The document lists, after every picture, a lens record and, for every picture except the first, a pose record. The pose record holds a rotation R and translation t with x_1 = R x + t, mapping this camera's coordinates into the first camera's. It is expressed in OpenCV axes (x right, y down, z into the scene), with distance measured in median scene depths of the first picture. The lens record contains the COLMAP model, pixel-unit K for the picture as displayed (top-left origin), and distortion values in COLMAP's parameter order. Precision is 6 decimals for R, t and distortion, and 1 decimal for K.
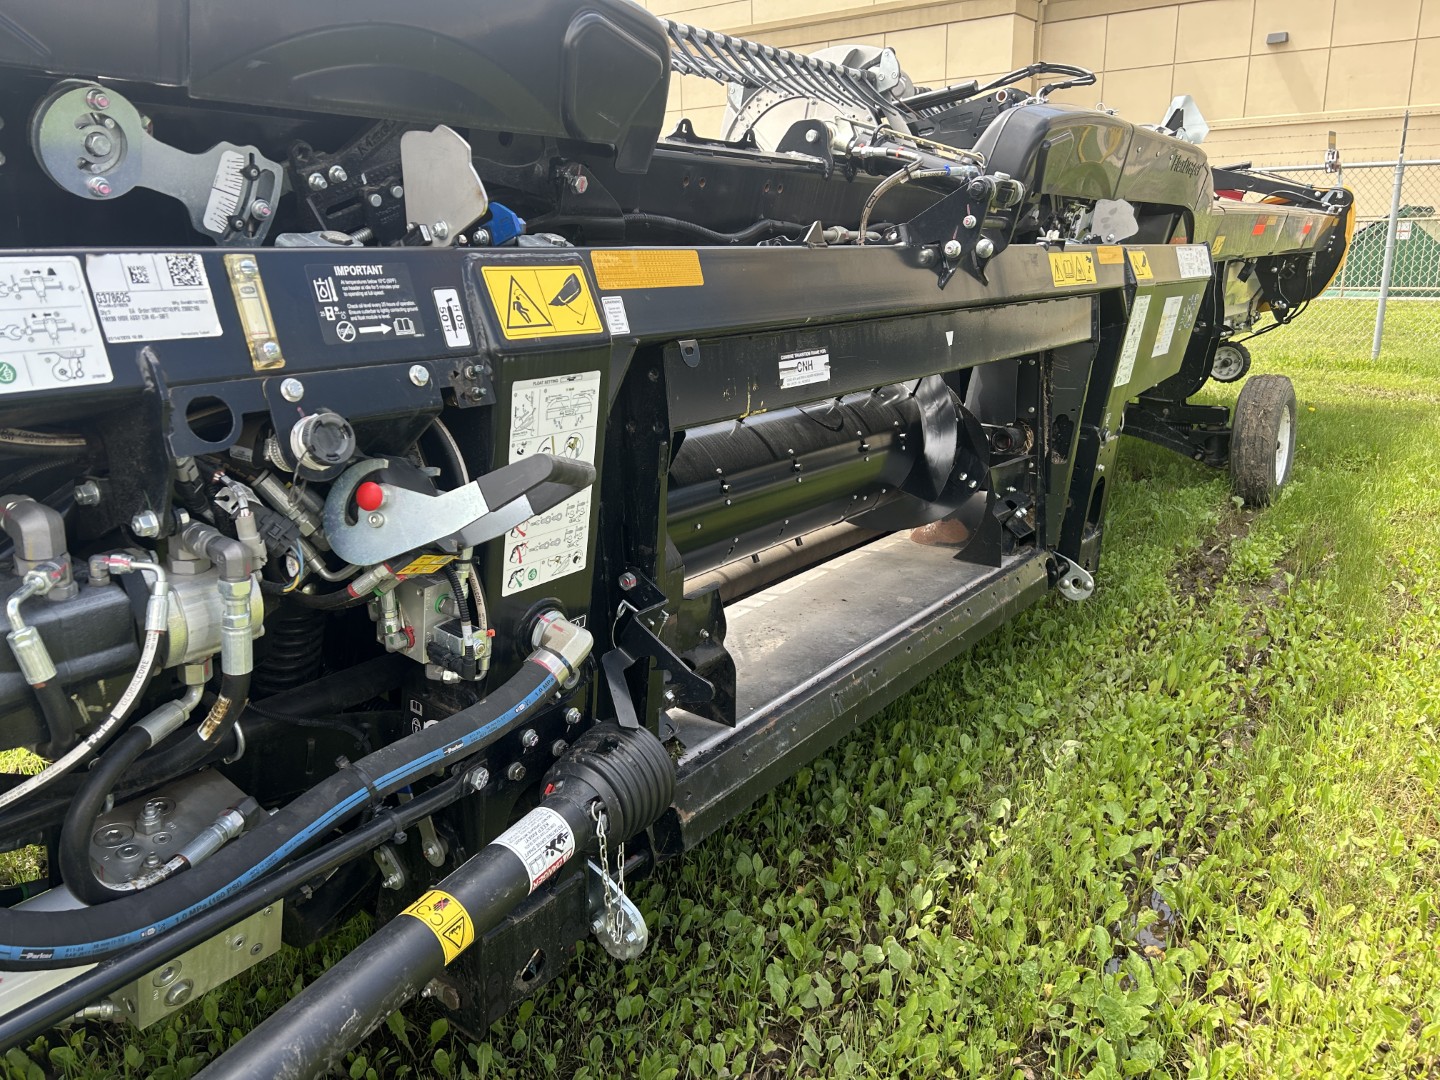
lens RADIAL K [[1096.0, 0, 720.0], [0, 1096.0, 540.0], [0, 0, 1]] dist [0.104916, -0.124675]
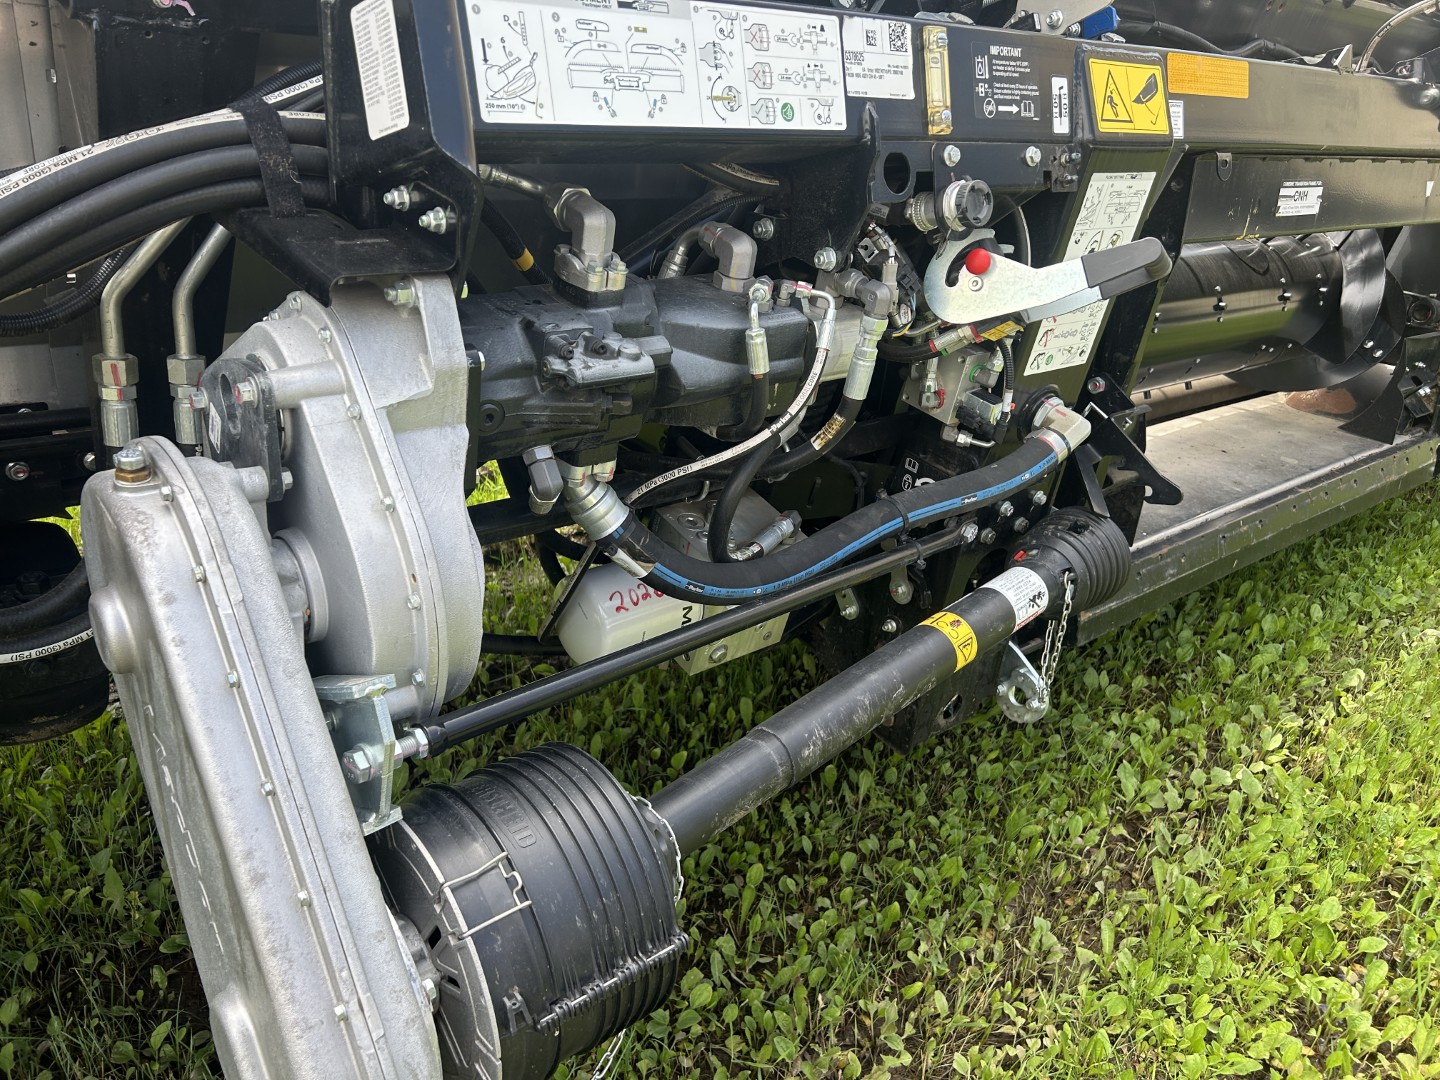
lens RADIAL K [[1111.2, 0, 720.0], [0, 1111.2, 540.0], [0, 0, 1]] dist [0.079144, -0.068191]
pose [[0.969810, 0.170619, -0.174236, -0.261835], [-0.144397, 0.977538, 0.153521, 0.081990], [0.196516, -0.123727, 0.972663, -0.167898]]
